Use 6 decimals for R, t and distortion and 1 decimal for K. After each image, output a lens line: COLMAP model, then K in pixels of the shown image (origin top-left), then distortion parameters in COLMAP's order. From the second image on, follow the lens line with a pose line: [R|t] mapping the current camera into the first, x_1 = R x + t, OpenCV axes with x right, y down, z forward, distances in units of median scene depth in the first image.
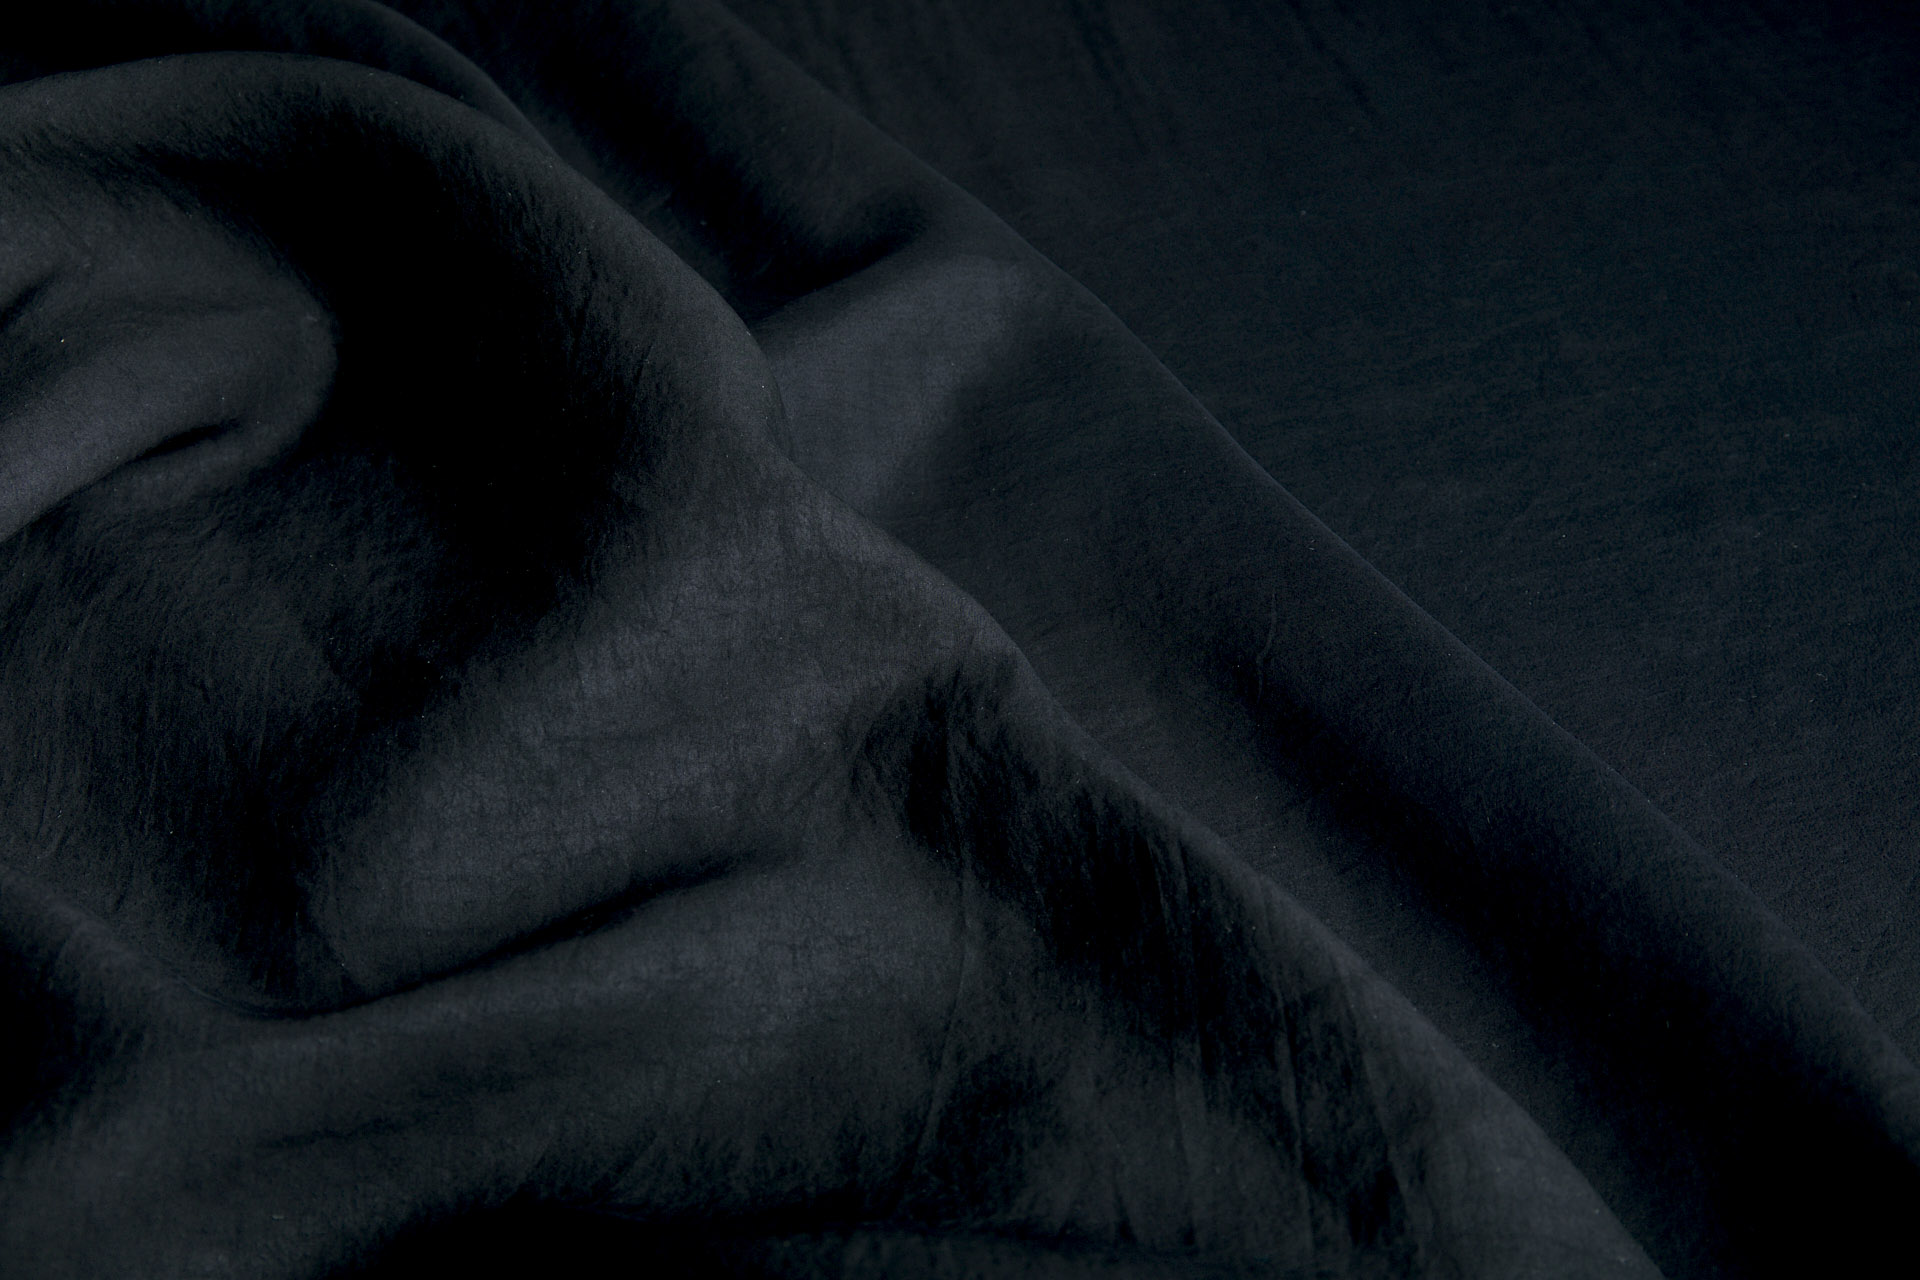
lens RADIAL K [[2355.3, 0, 950.0], [0, 2355.3, 640.4], [0, 0, 1]] dist [-0.063264, 0.000000]
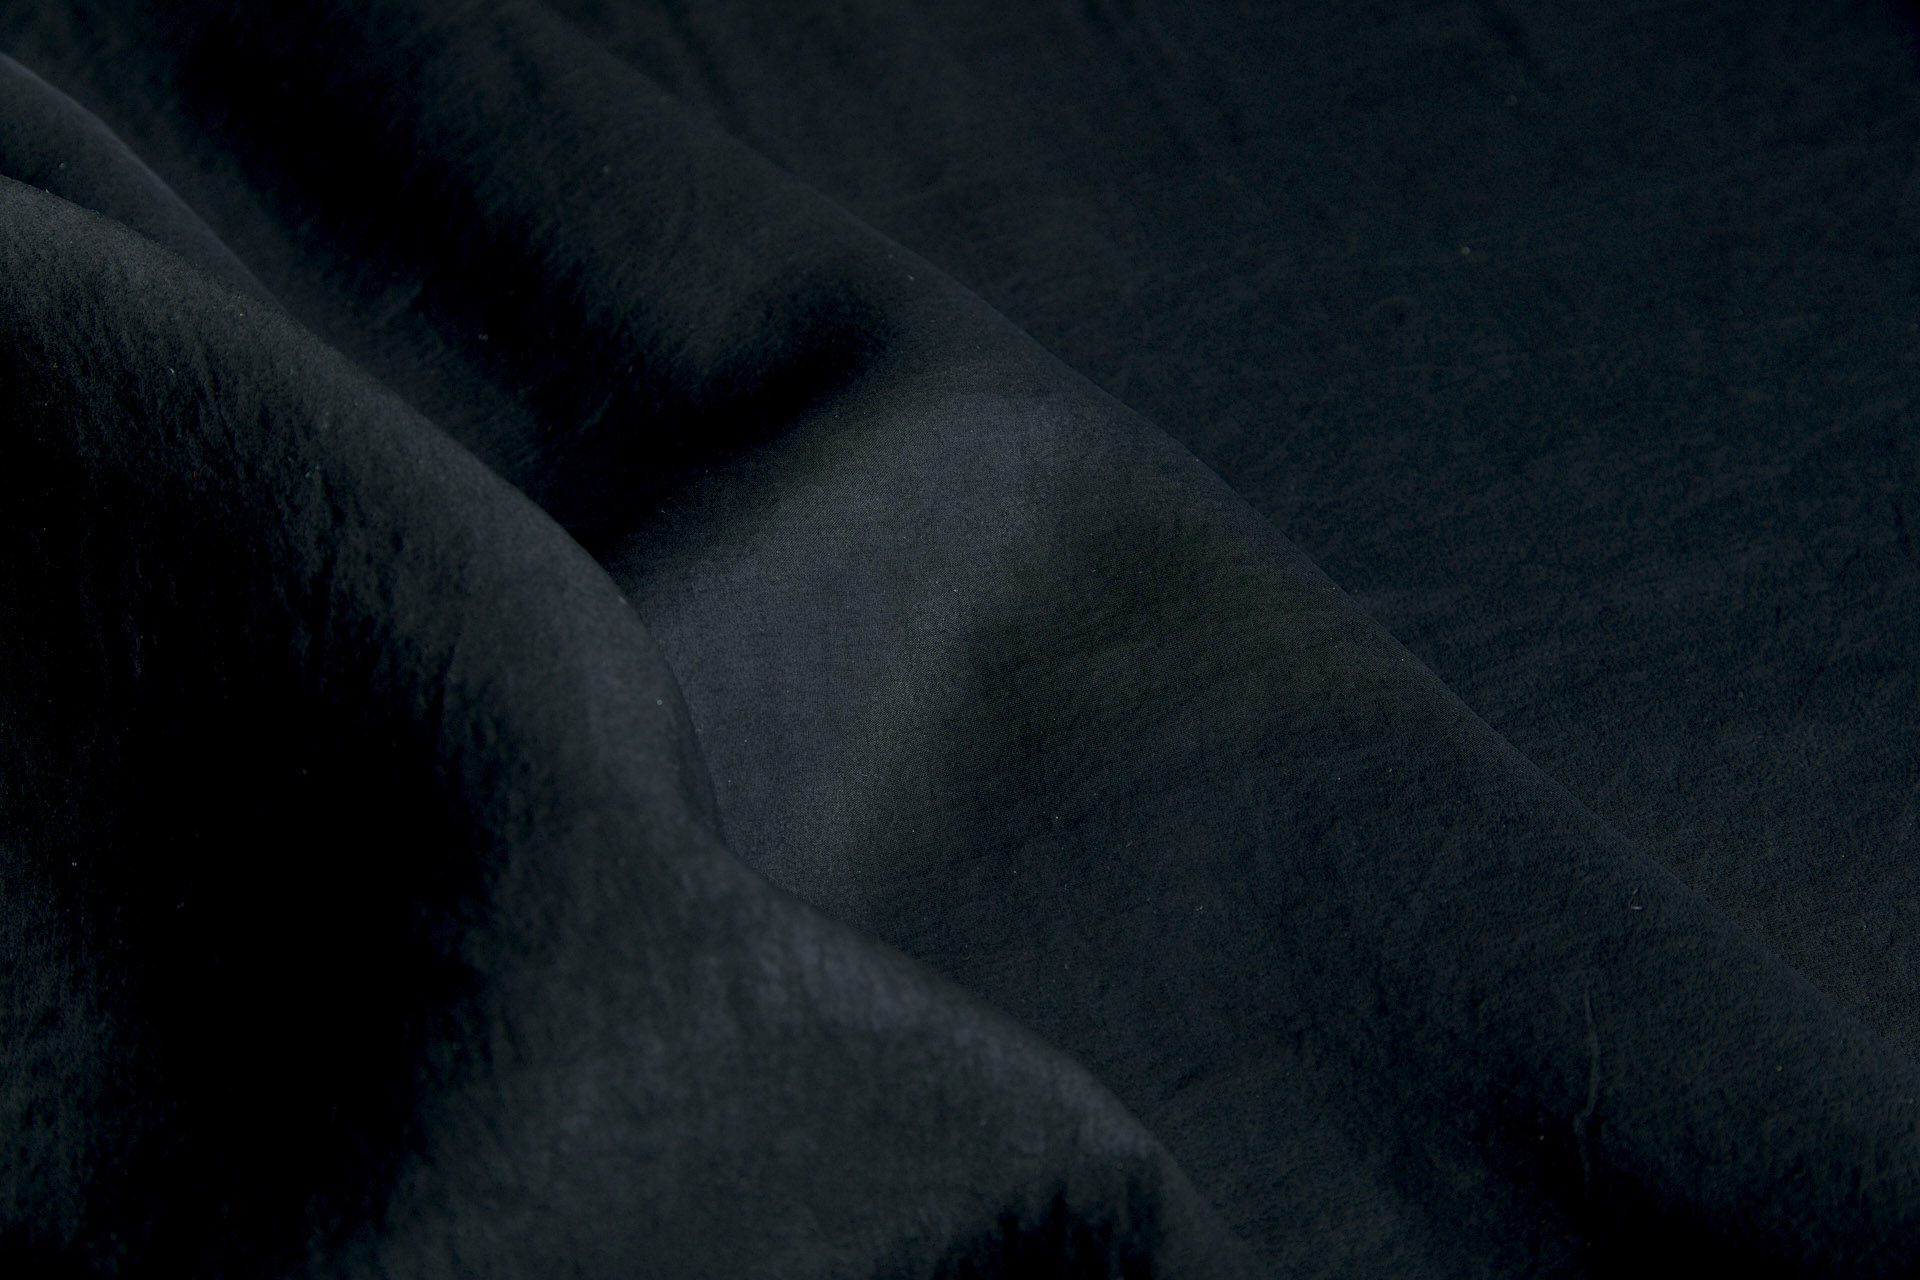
lens RADIAL K [[3135.8, 0, 975.2], [0, 3135.8, 629.6], [0, 0, 1]] dist [-0.193013, 0.000000]
pose [[0.993494, -0.073448, 0.087029, -0.066431], [0.073272, 0.997298, 0.005229, -0.119191], [-0.087178, 0.001182, 0.996192, 0.249508]]
